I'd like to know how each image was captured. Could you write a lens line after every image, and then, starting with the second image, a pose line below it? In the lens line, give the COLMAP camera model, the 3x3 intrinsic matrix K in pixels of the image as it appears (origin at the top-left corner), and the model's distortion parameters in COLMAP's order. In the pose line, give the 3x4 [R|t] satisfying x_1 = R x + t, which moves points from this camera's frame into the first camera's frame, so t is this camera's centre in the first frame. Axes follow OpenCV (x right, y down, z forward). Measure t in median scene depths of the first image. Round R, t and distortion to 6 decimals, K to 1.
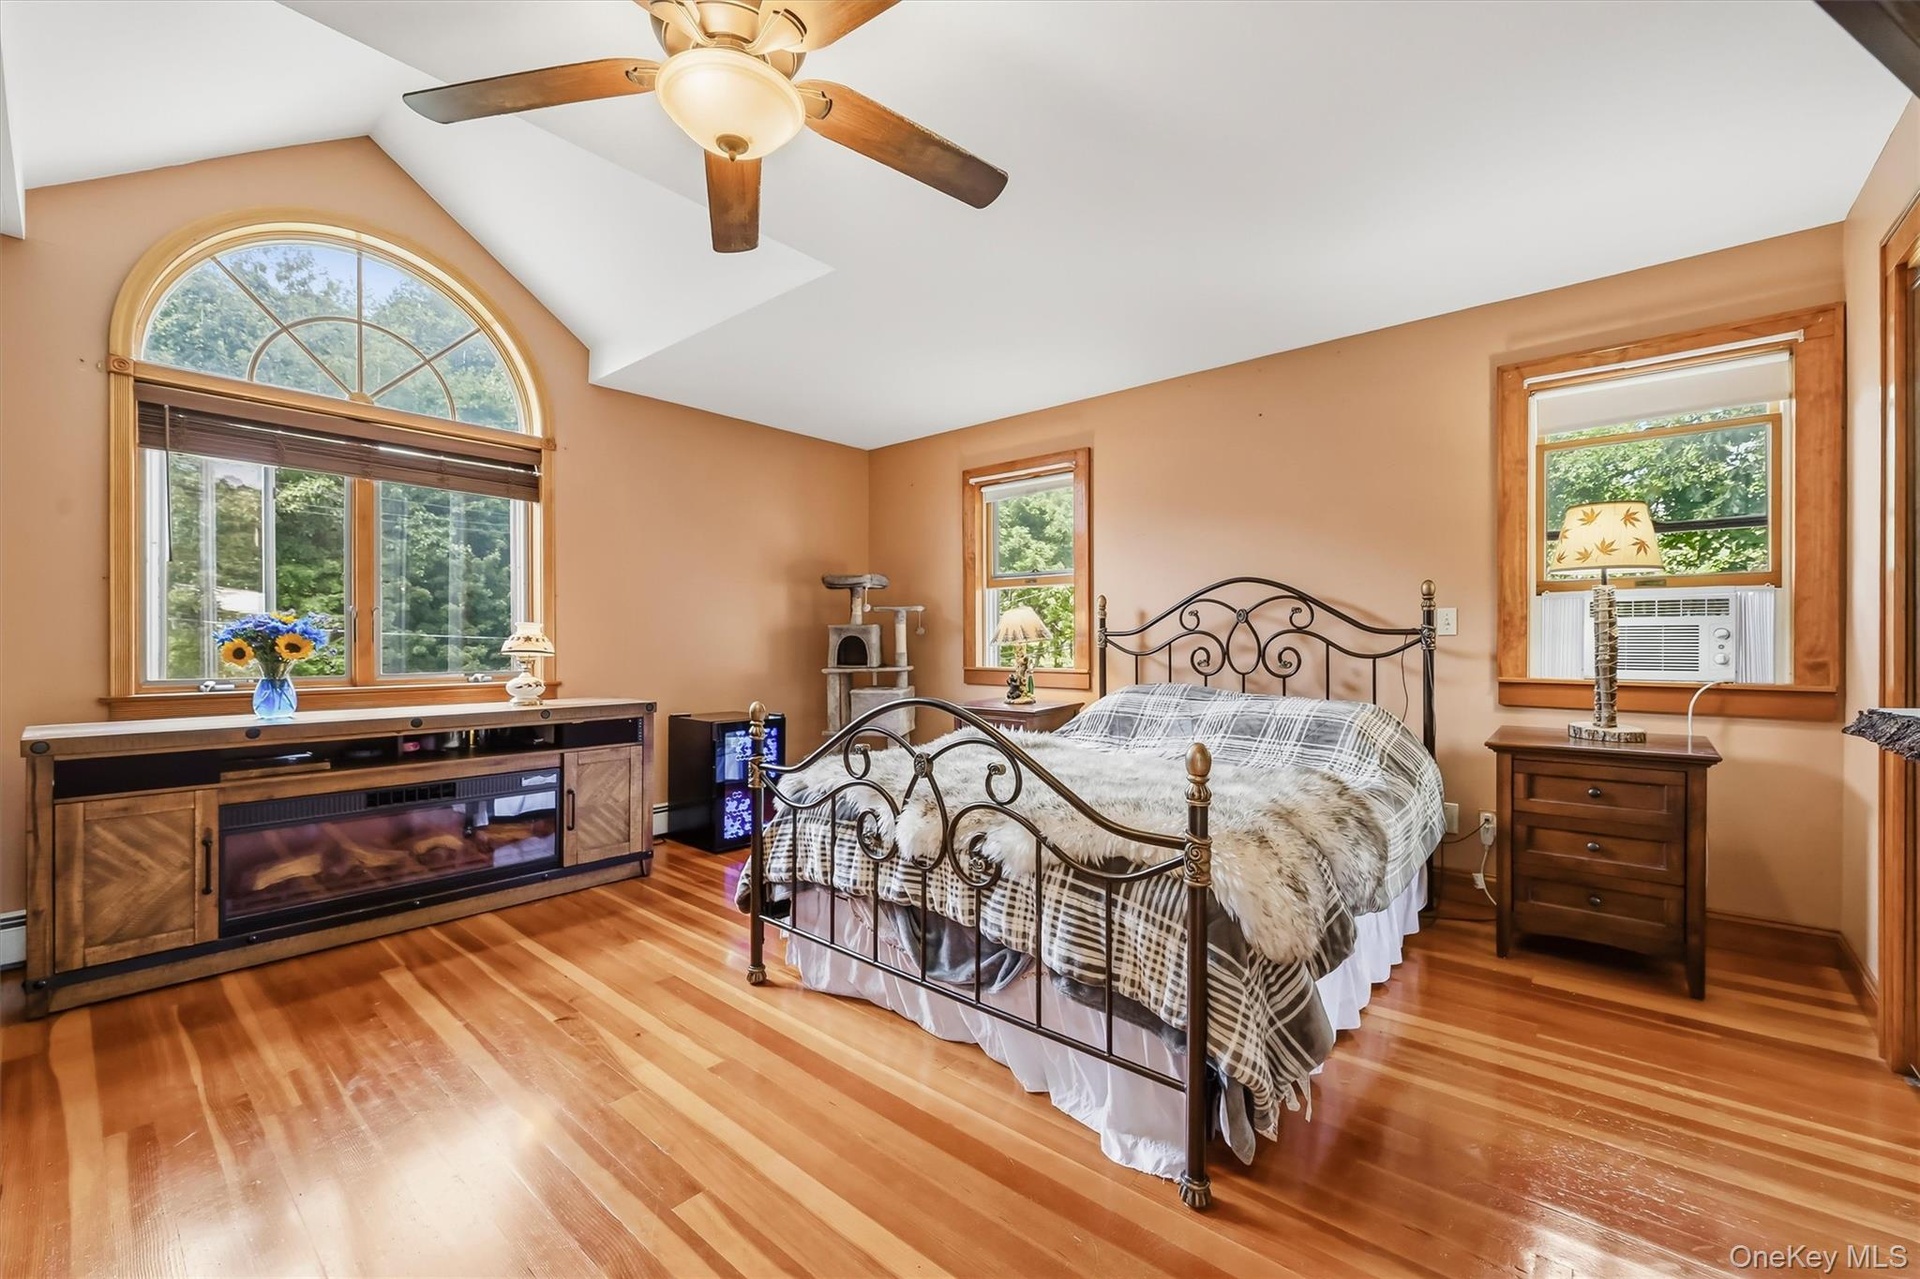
lens RADIAL K [[766.0, 0, 956.5], [0, 766.0, 641.3], [0, 0, 1]] dist [0.000842, -0.000066]
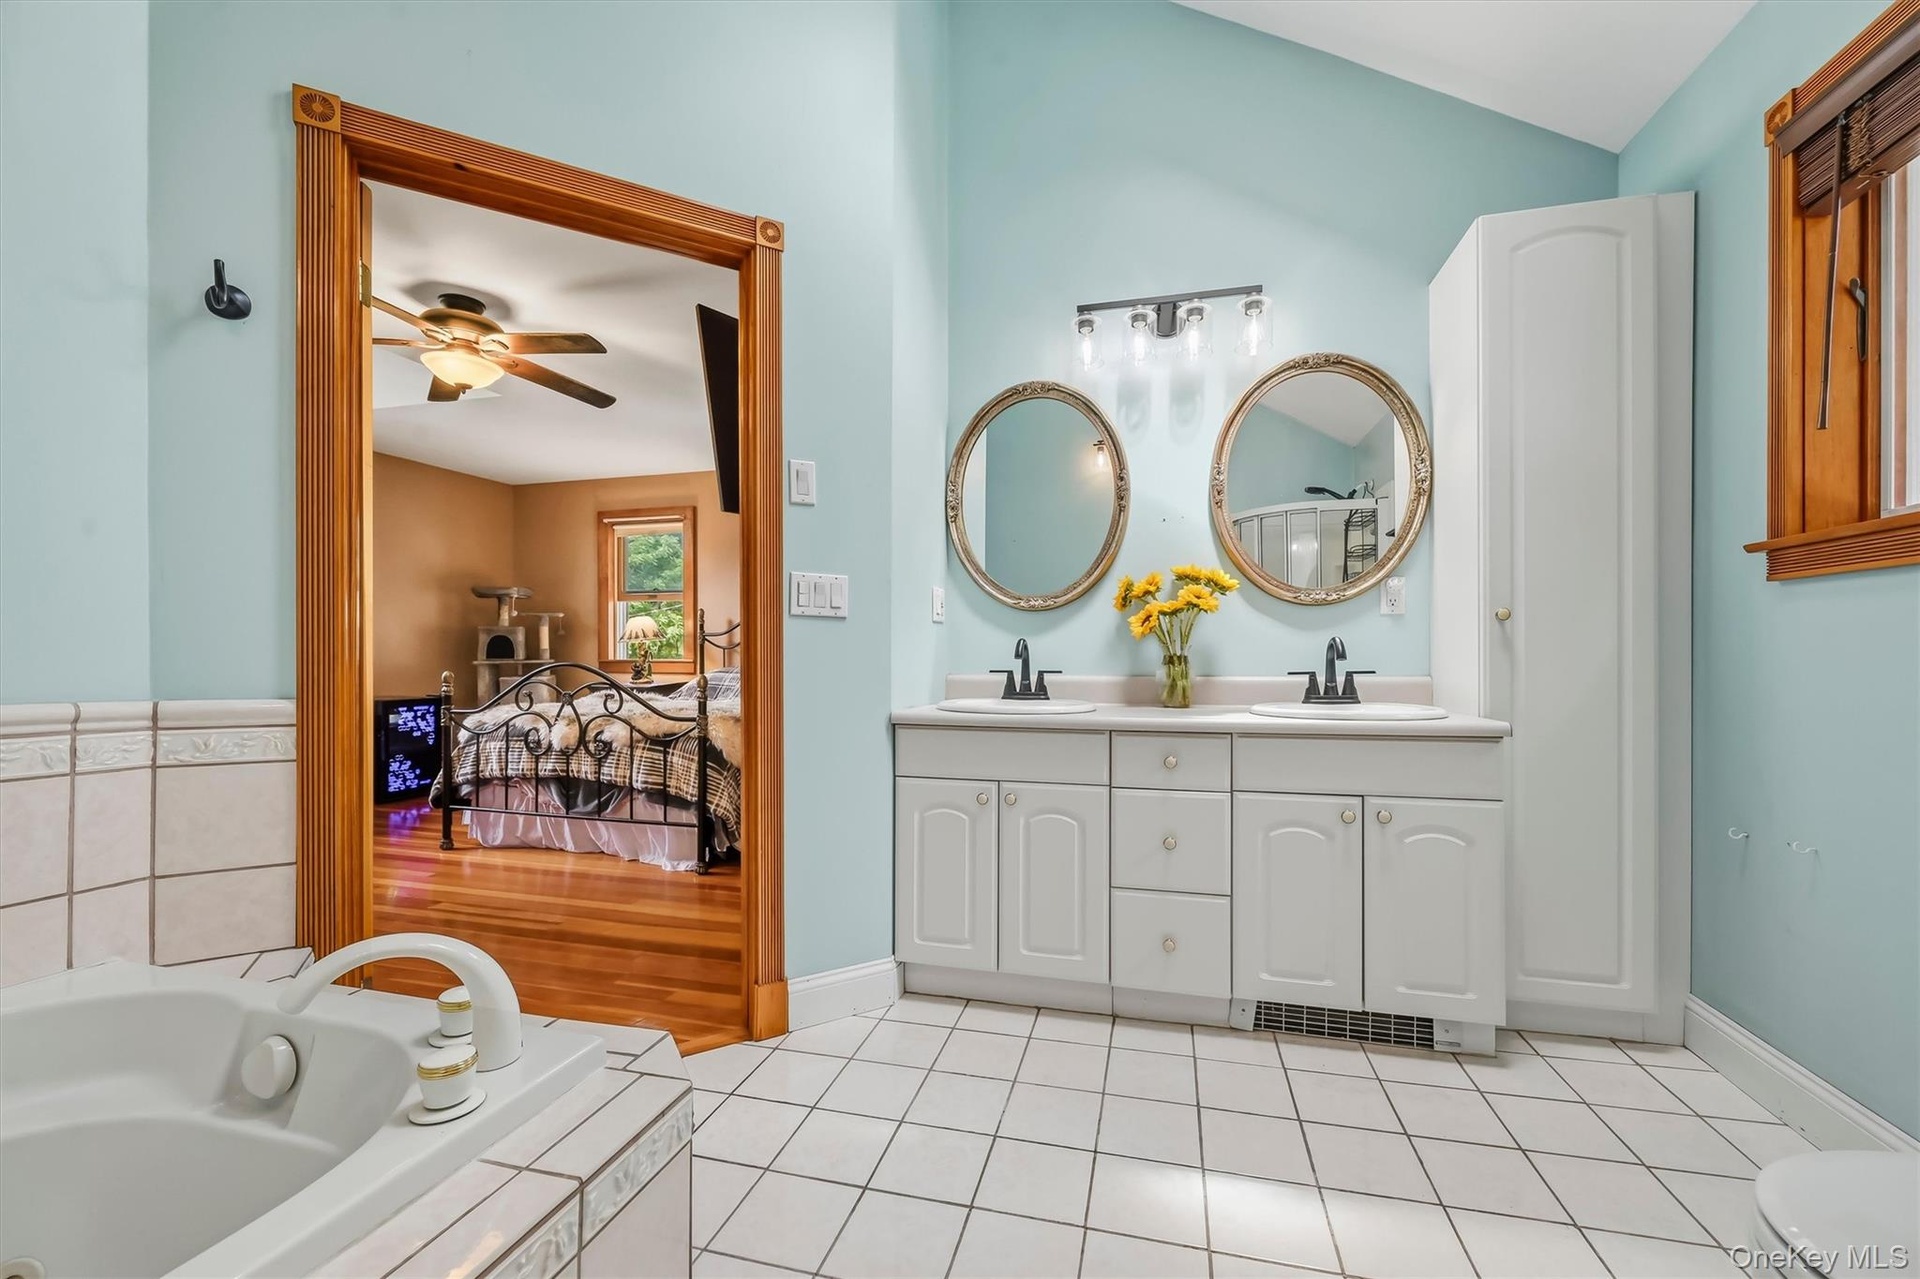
lens RADIAL K [[766.0, 0, 968.2], [0, 766.0, 648.6], [0, 0, 1]] dist [0.000842, -0.000066]
pose [[0.901116, 0.001658, 0.433575, 0.025002], [0.000476, 0.999988, -0.004813, 0.046434], [-0.433578, 0.004544, 0.901105, -1.030525]]
